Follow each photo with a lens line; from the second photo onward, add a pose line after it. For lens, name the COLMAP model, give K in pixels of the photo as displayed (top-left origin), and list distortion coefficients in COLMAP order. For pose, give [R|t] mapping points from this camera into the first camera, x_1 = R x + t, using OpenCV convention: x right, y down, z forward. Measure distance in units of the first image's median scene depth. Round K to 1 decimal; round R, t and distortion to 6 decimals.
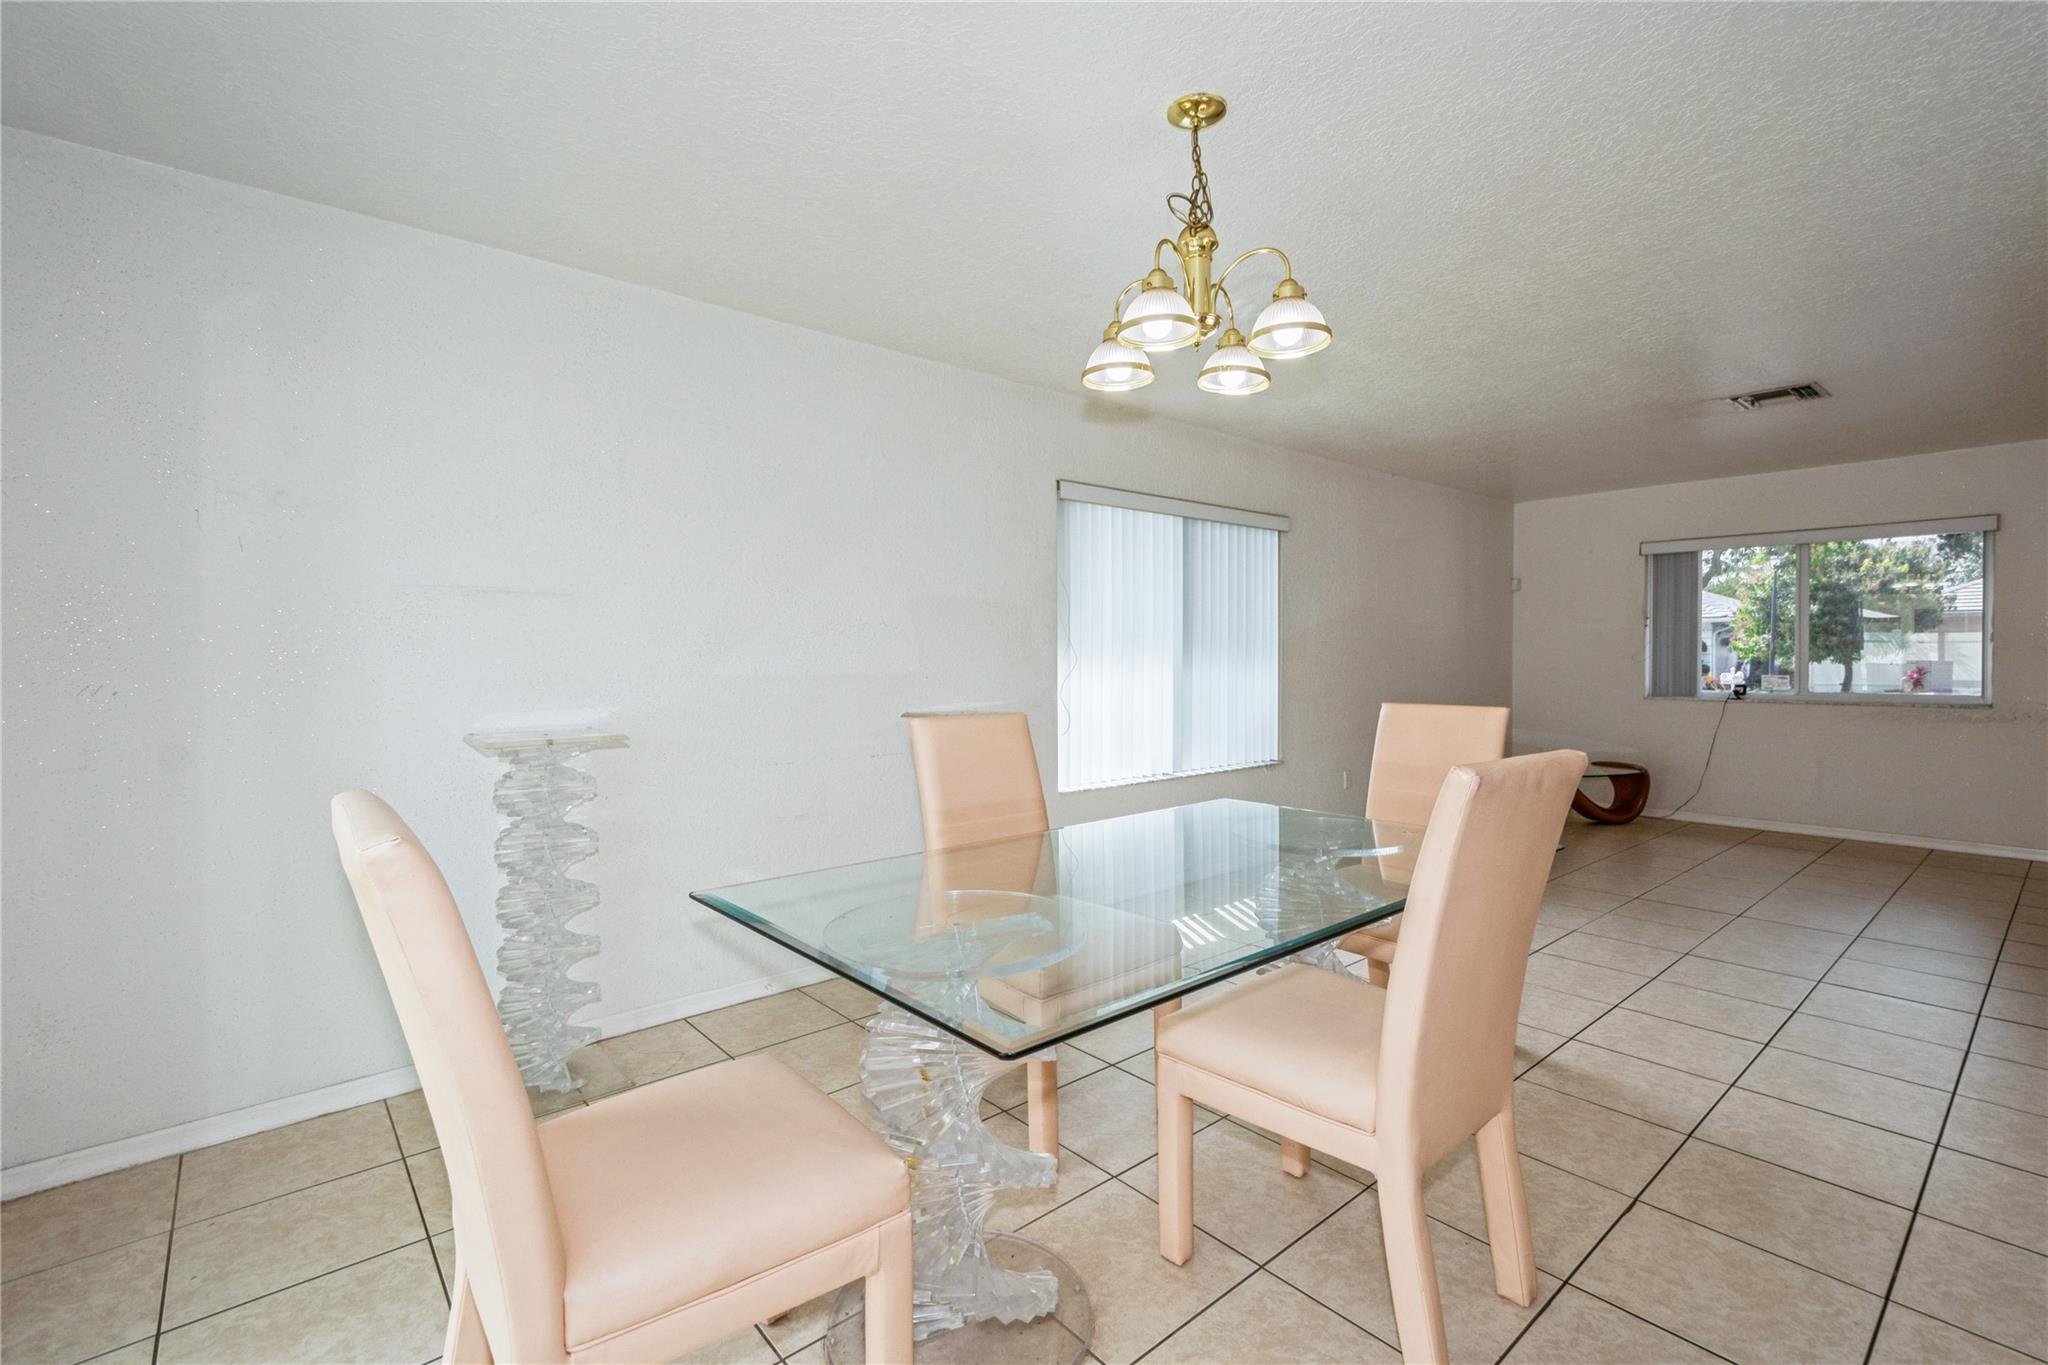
lens RADIAL K [[901.2, 0, 1012.5], [0, 901.2, 675.2], [0, 0, 1]] dist [0.003141, -0.003211]
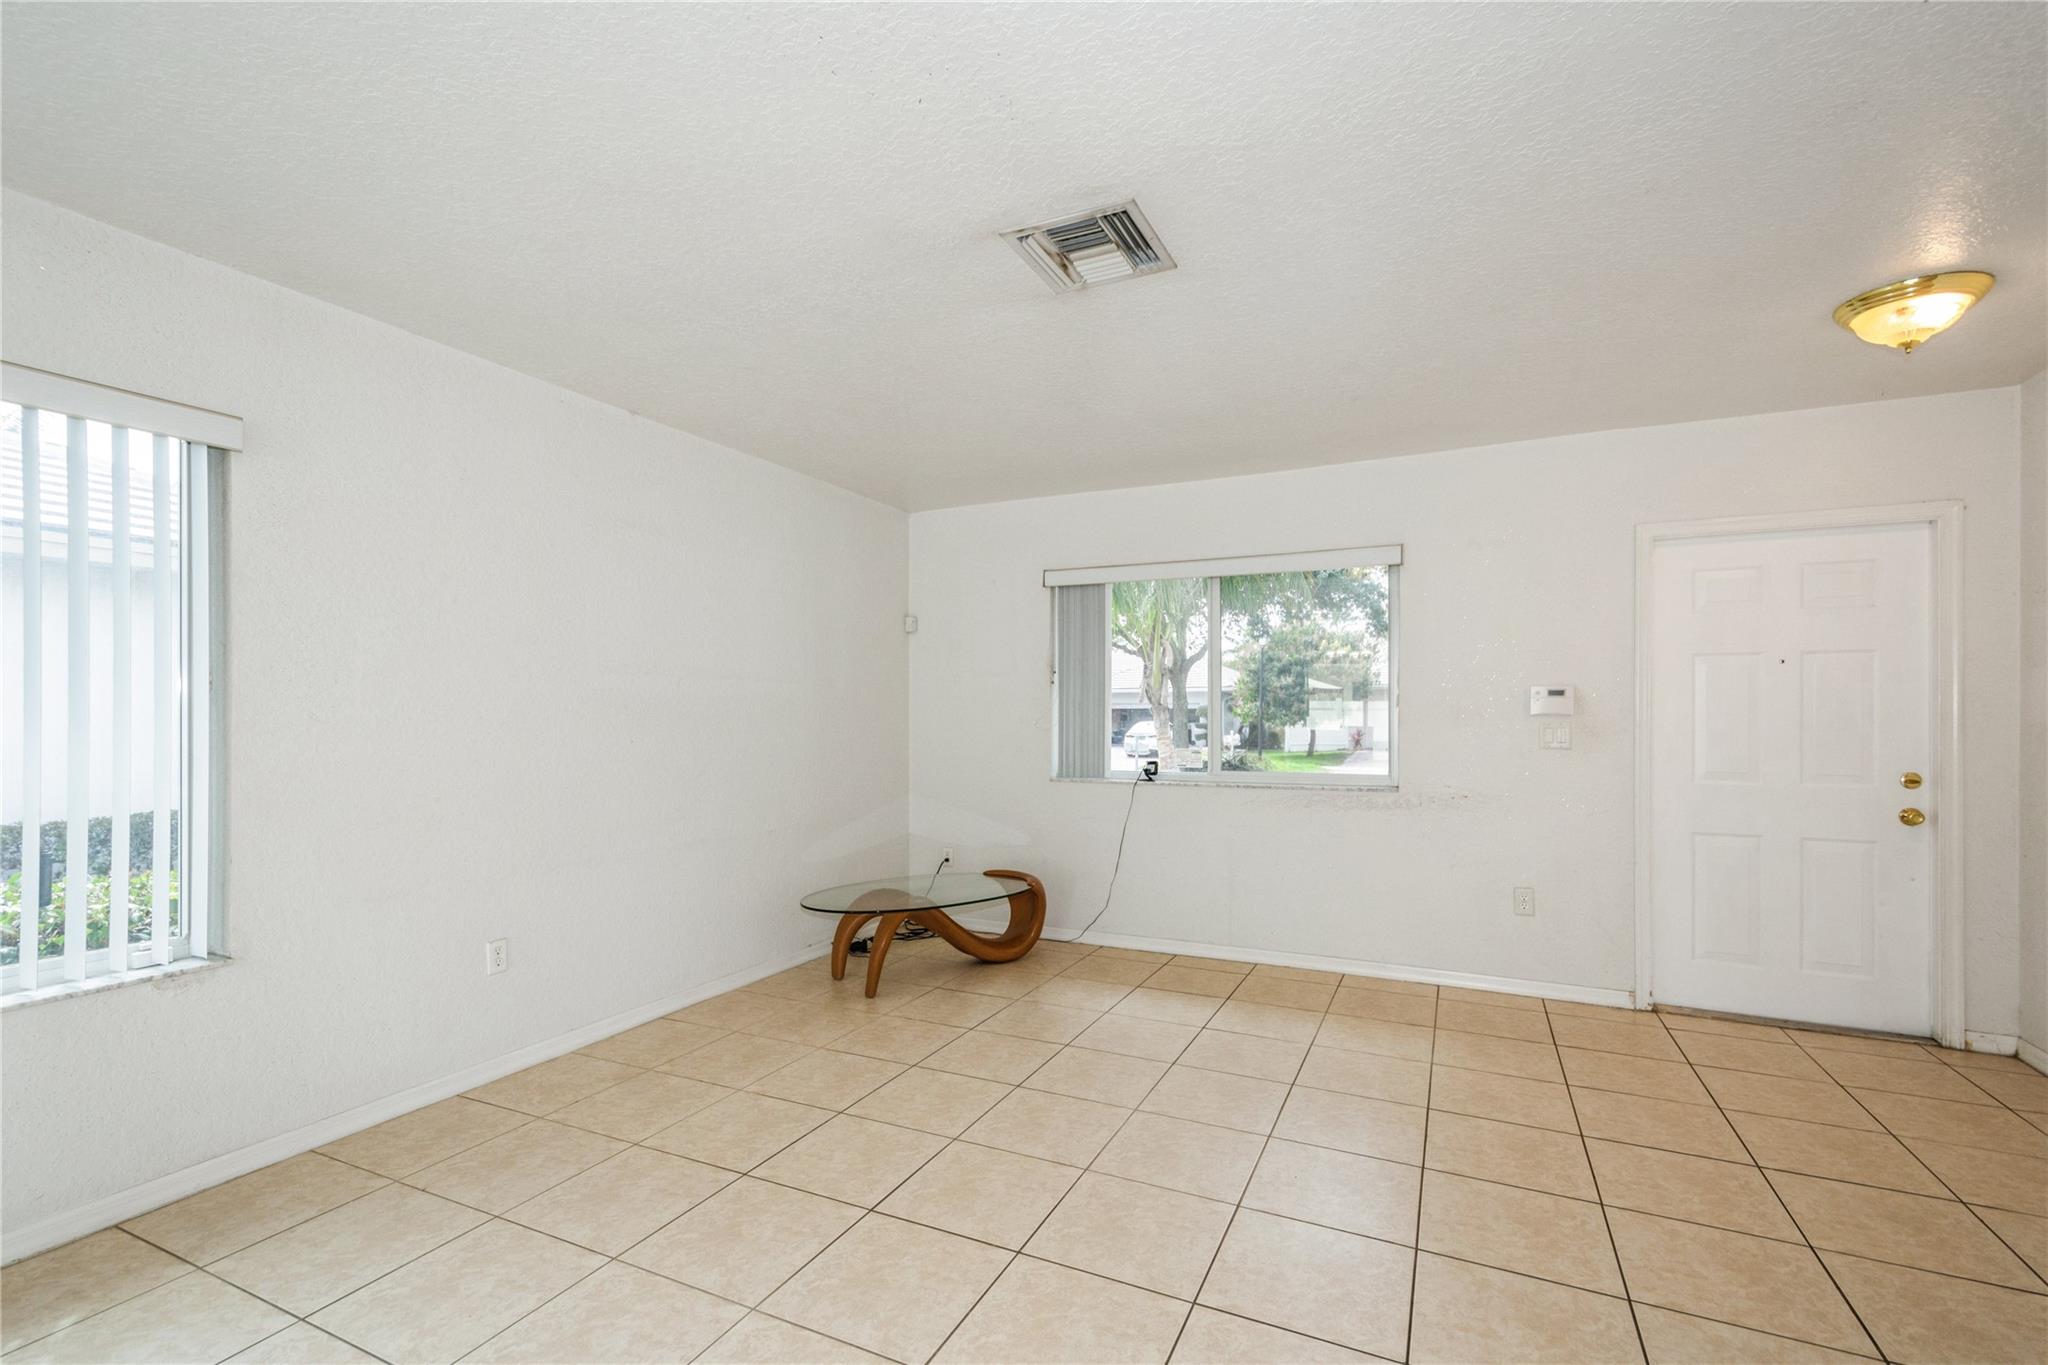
lens RADIAL K [[901.2, 0, 1014.9], [0, 901.2, 730.3], [0, 0, 1]] dist [0.003141, -0.003211]
pose [[0.912504, -0.001263, 0.409066, 0.194361], [0.004633, 0.999963, -0.007249, -0.005399], [-0.409042, 0.008511, 0.912476, 0.176169]]
